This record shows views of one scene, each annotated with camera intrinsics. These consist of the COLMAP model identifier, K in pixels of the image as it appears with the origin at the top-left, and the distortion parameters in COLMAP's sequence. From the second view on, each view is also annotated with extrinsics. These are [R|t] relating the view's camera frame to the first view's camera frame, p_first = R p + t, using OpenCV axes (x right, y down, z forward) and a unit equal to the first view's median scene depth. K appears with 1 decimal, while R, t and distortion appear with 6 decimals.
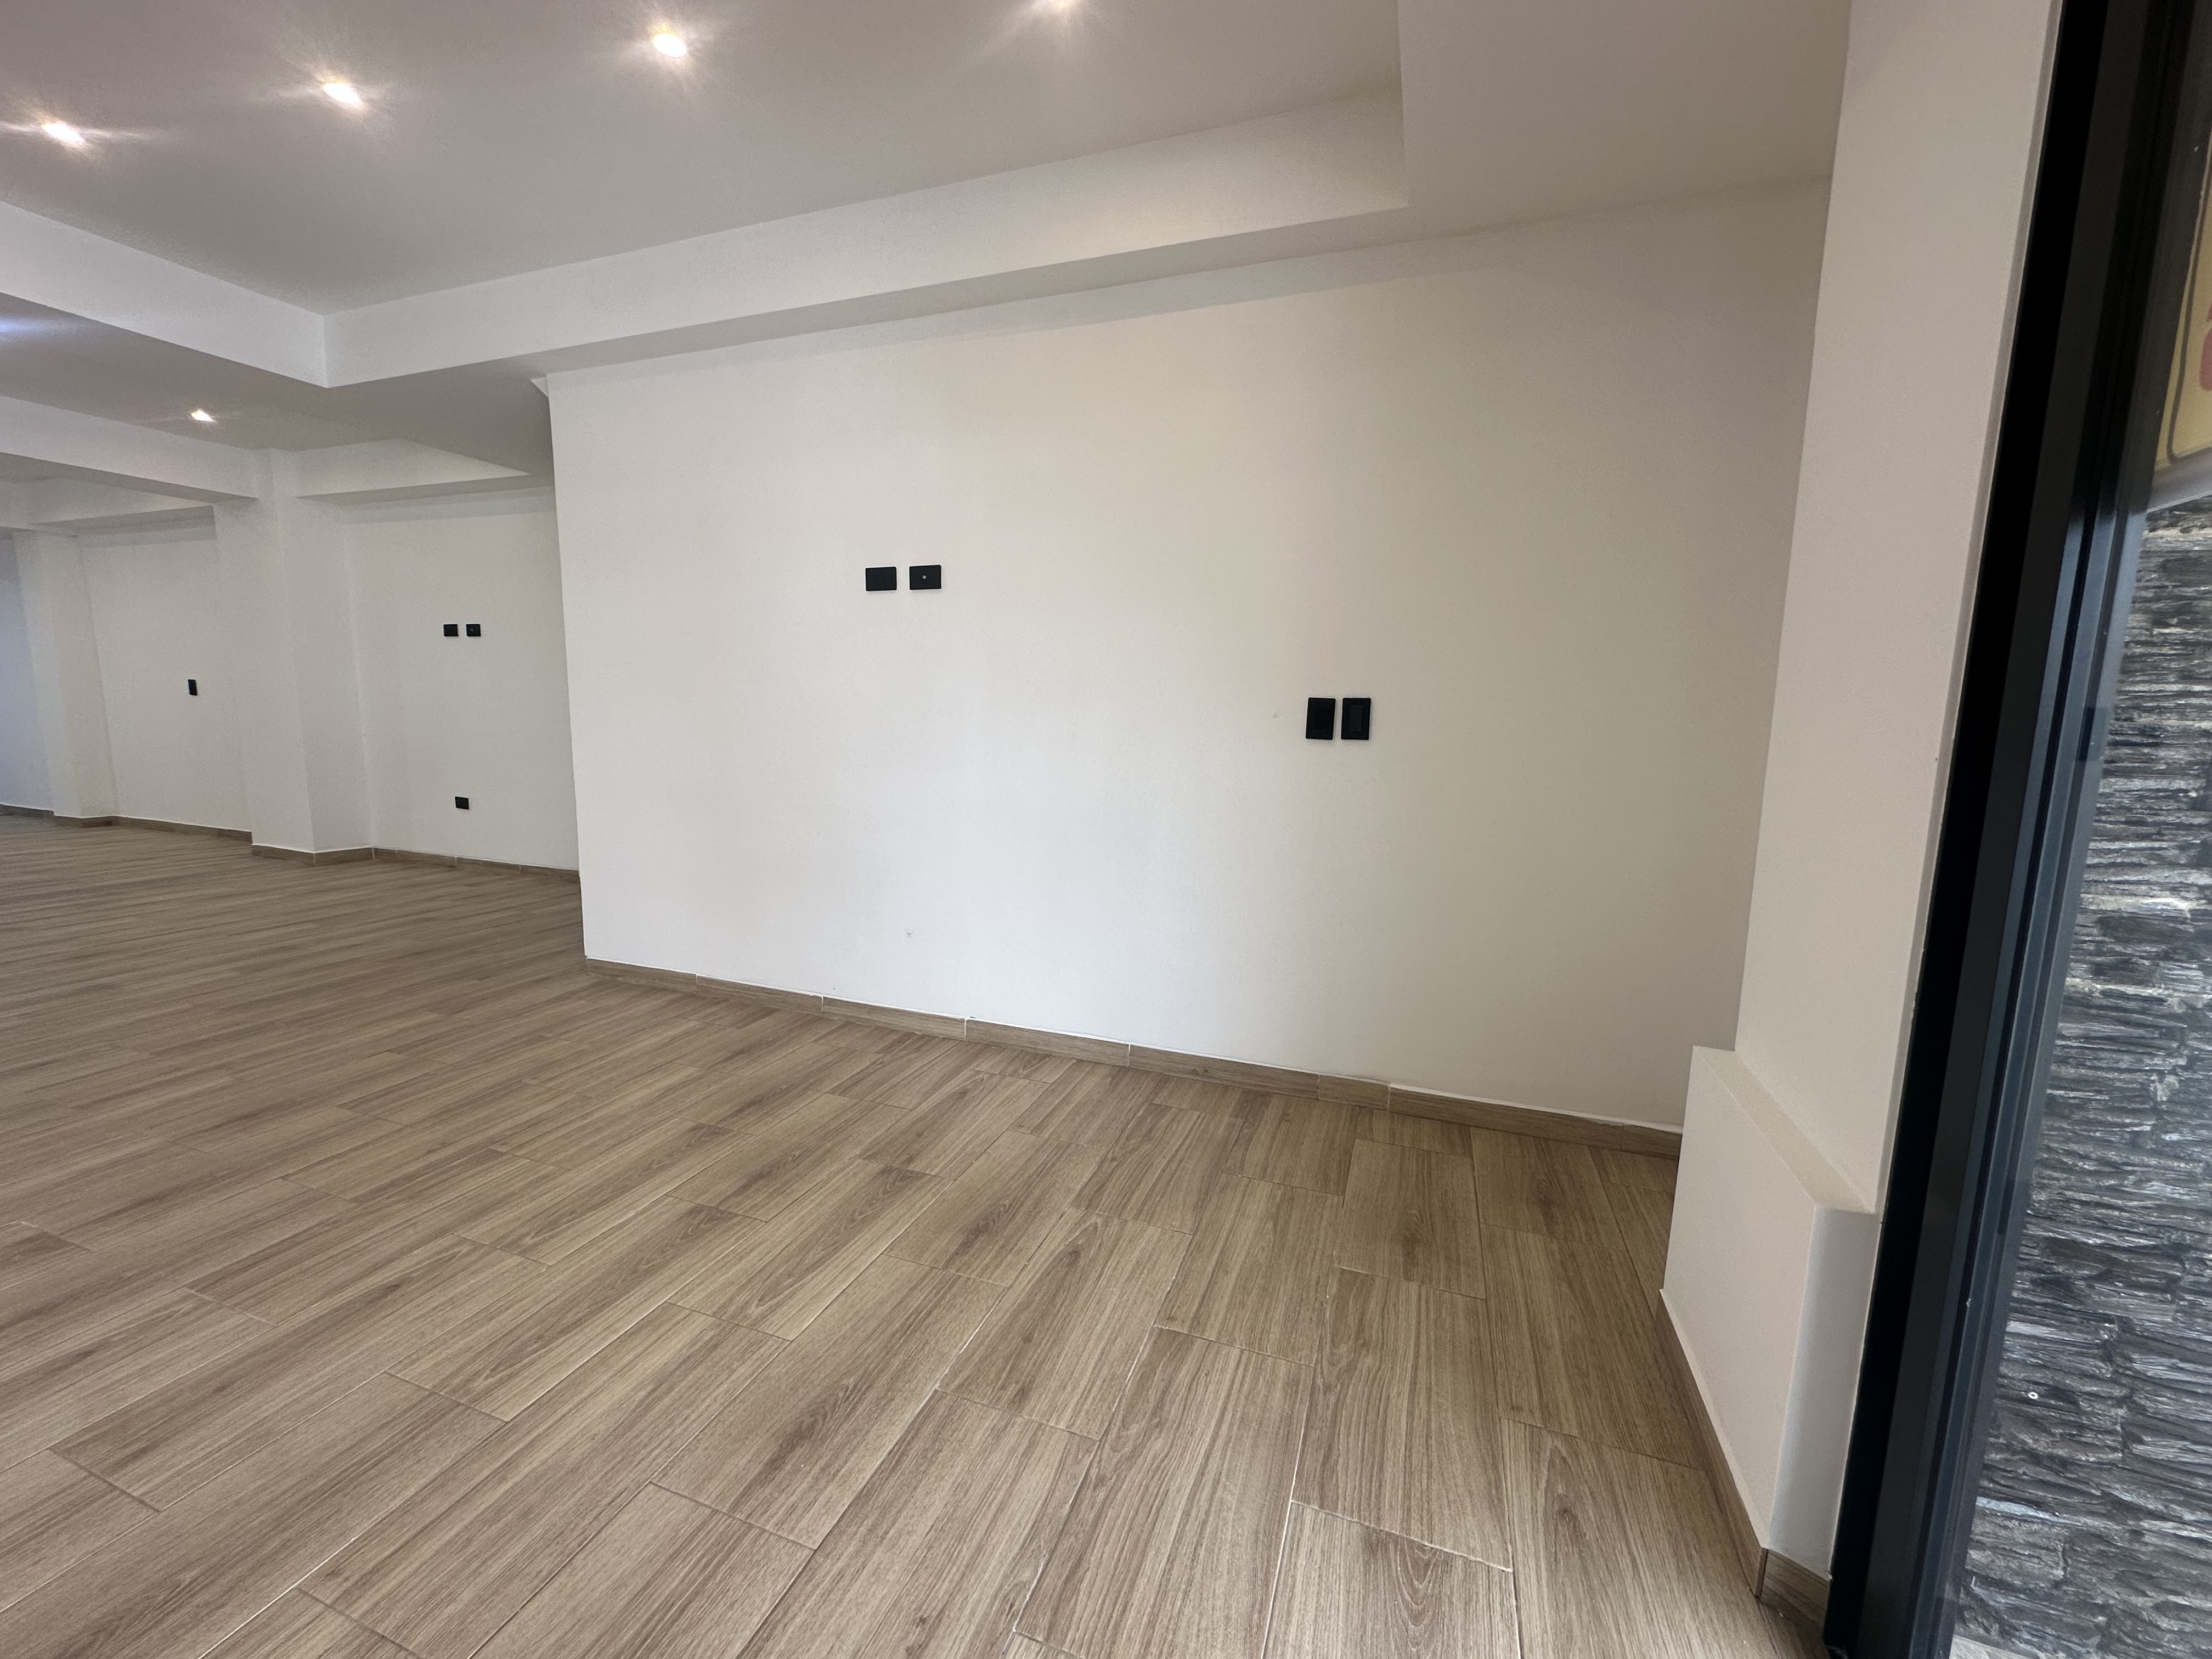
lens RADIAL K [[884.4, 0, 1097.6], [0, 884.4, 823.3], [0, 0, 1]] dist [0.000705, 0.000893]
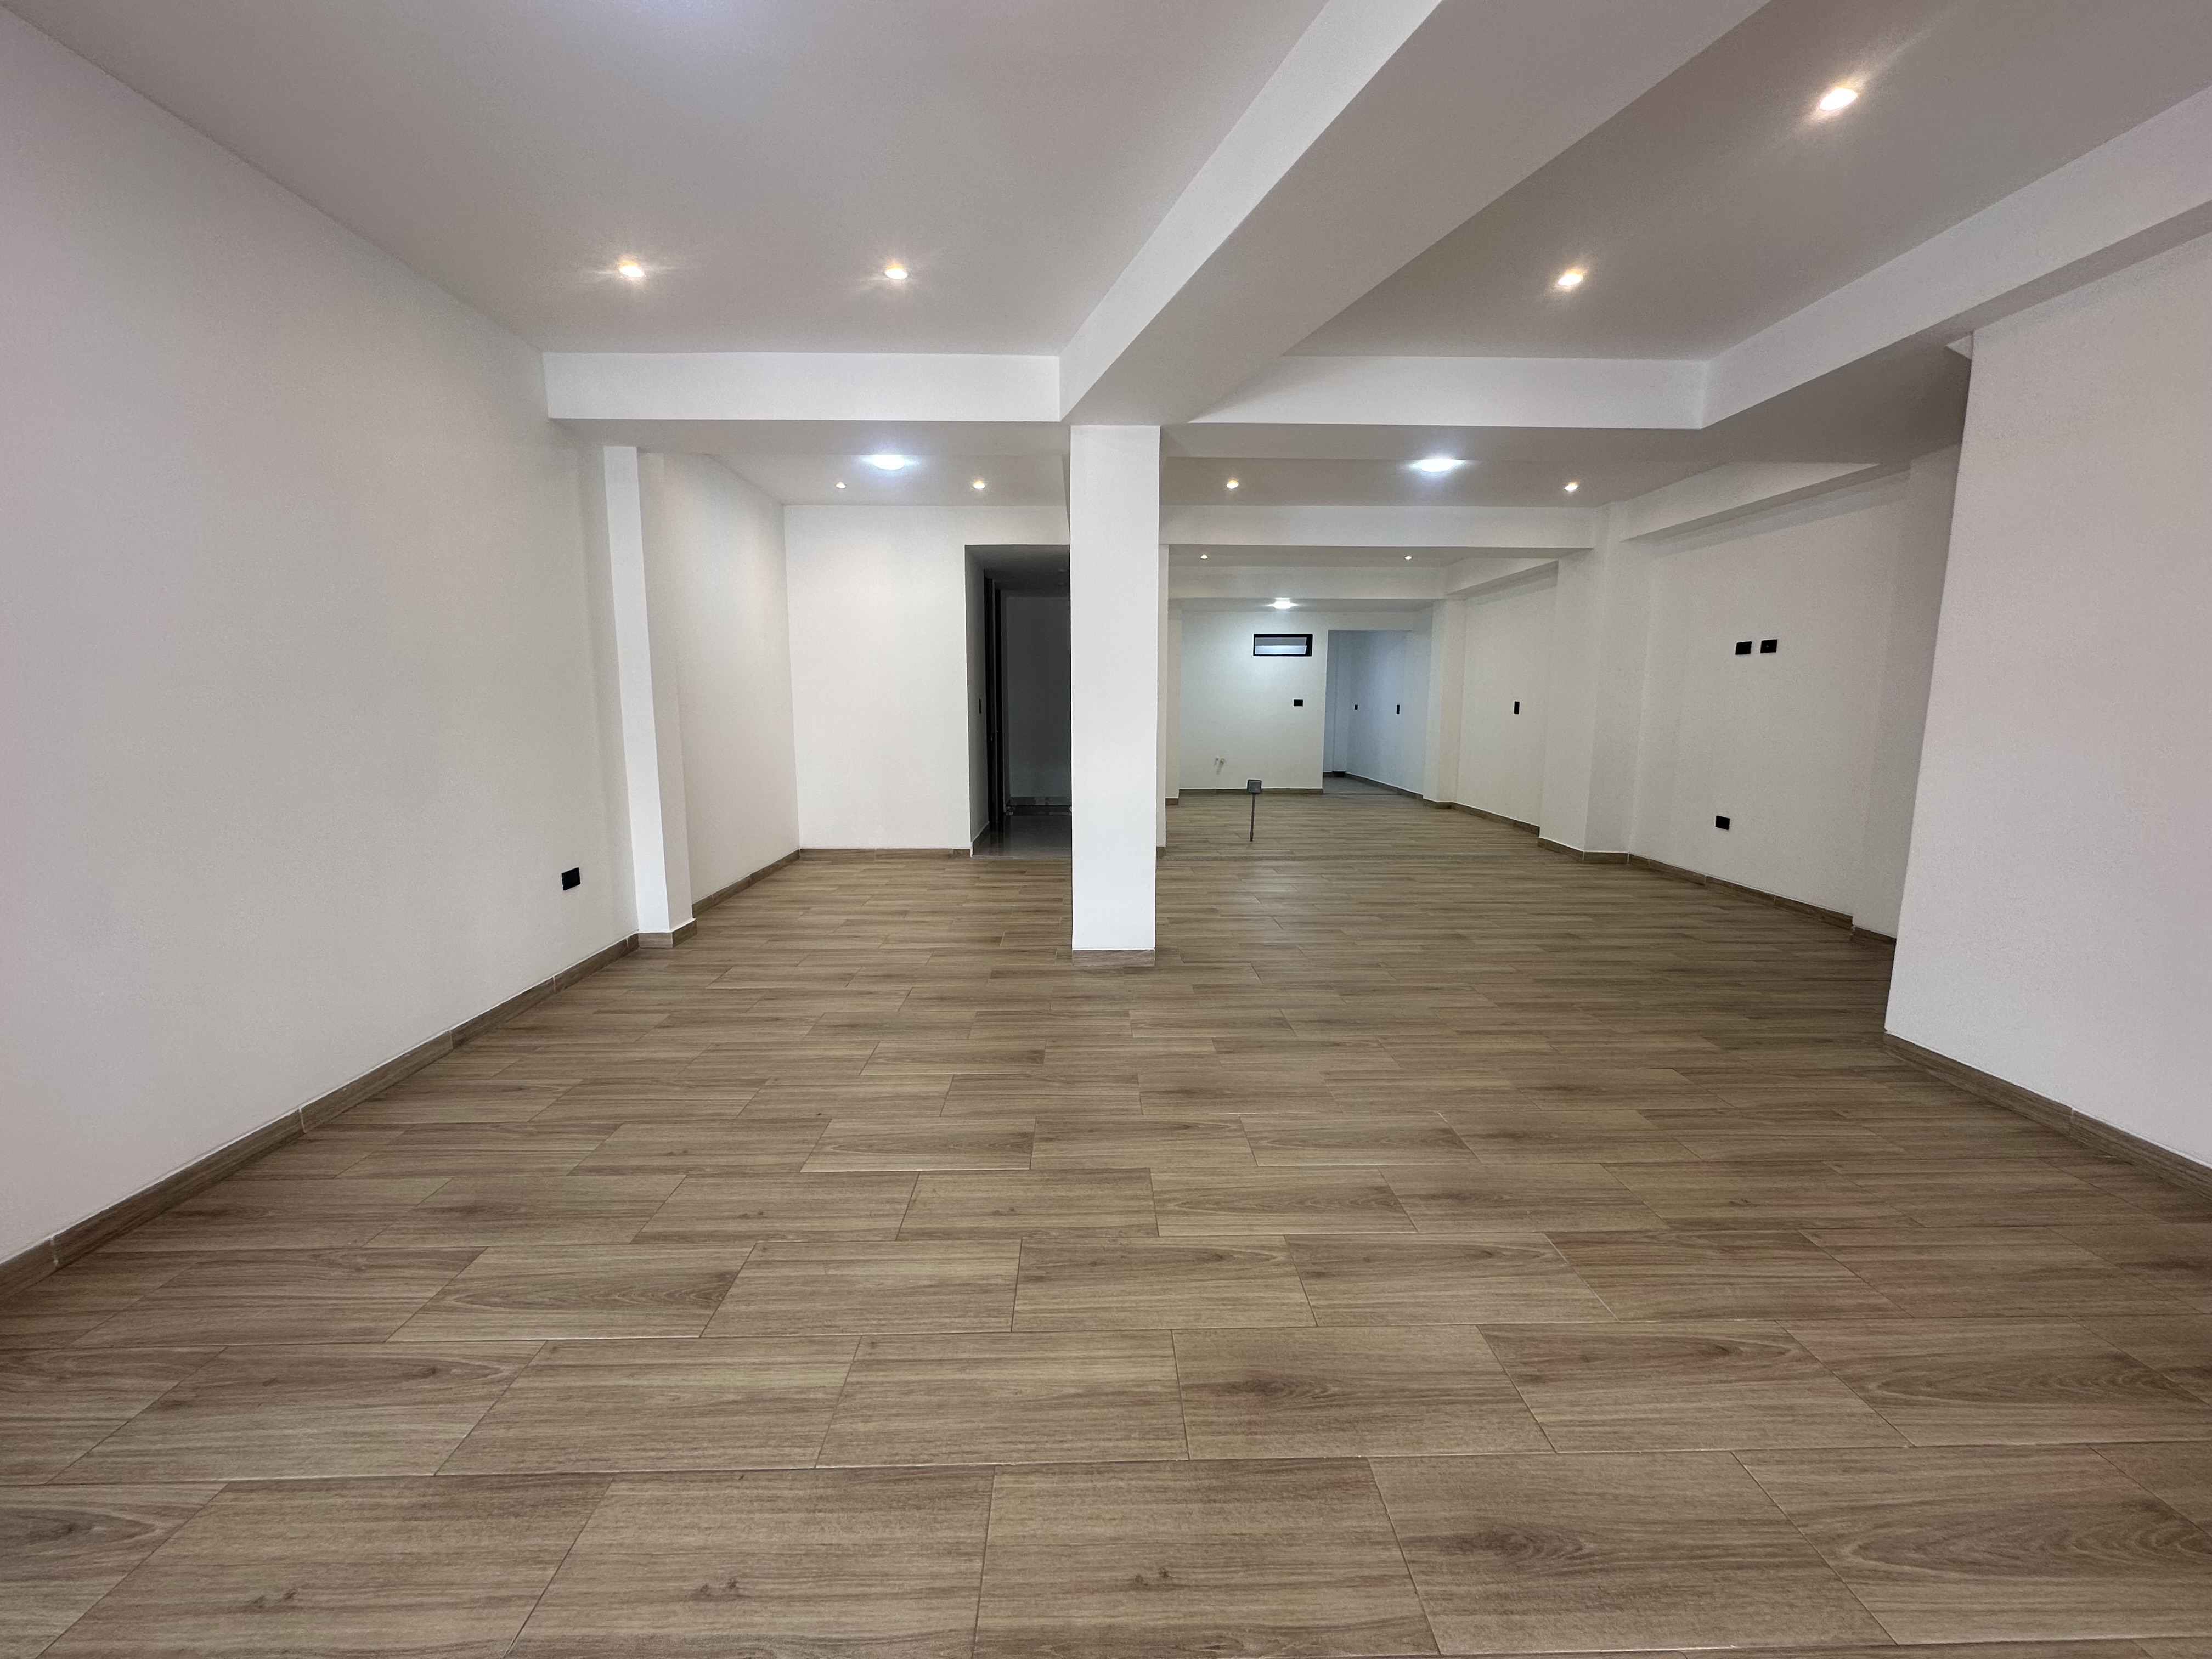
lens RADIAL K [[884.4, 0, 1114.7], [0, 884.4, 825.8], [0, 0, 1]] dist [0.000705, 0.000893]
pose [[0.379528, 0.112731, -0.918287, -0.133531], [-0.120964, 0.990075, 0.071549, -0.016053], [0.917238, 0.083925, 0.389398, -0.014995]]
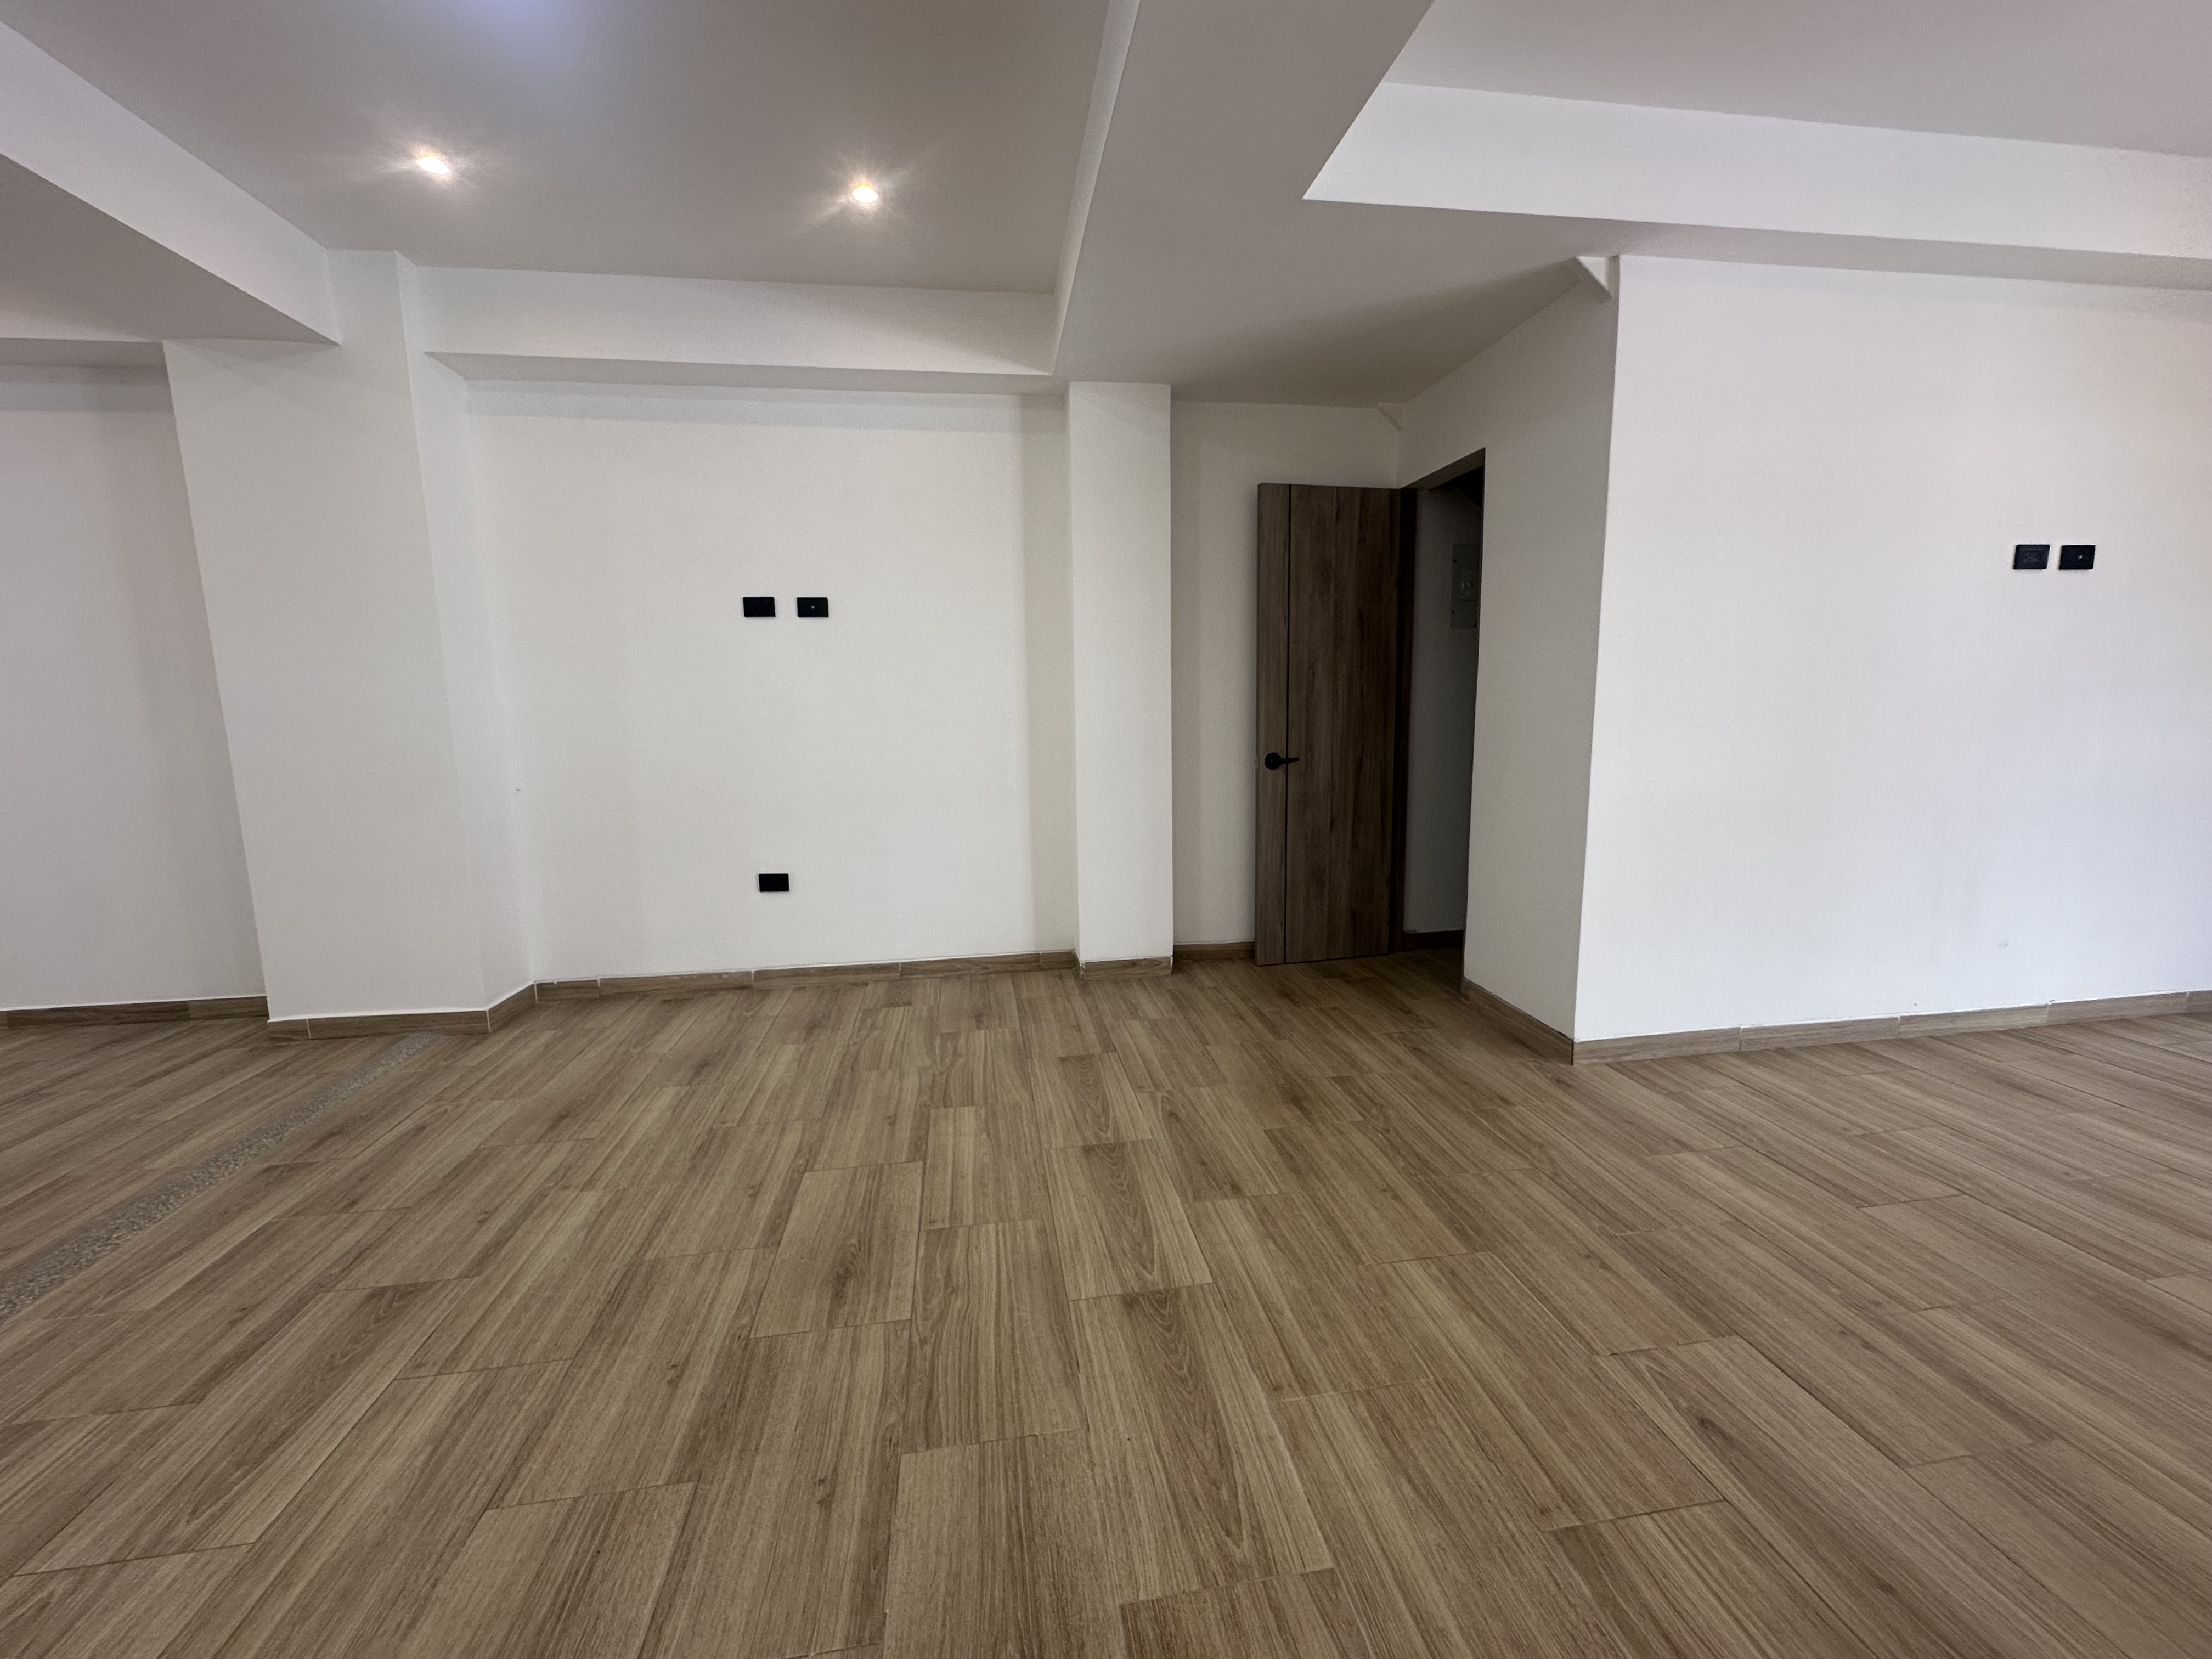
lens RADIAL K [[884.4, 0, 1114.3], [0, 884.4, 828.0], [0, 0, 1]] dist [0.000705, 0.000893]
pose [[0.870255, -0.107234, 0.480788, -1.581134], [0.098752, 0.994183, 0.042993, -0.127511], [-0.482601, 0.010064, 0.875782, 0.652001]]
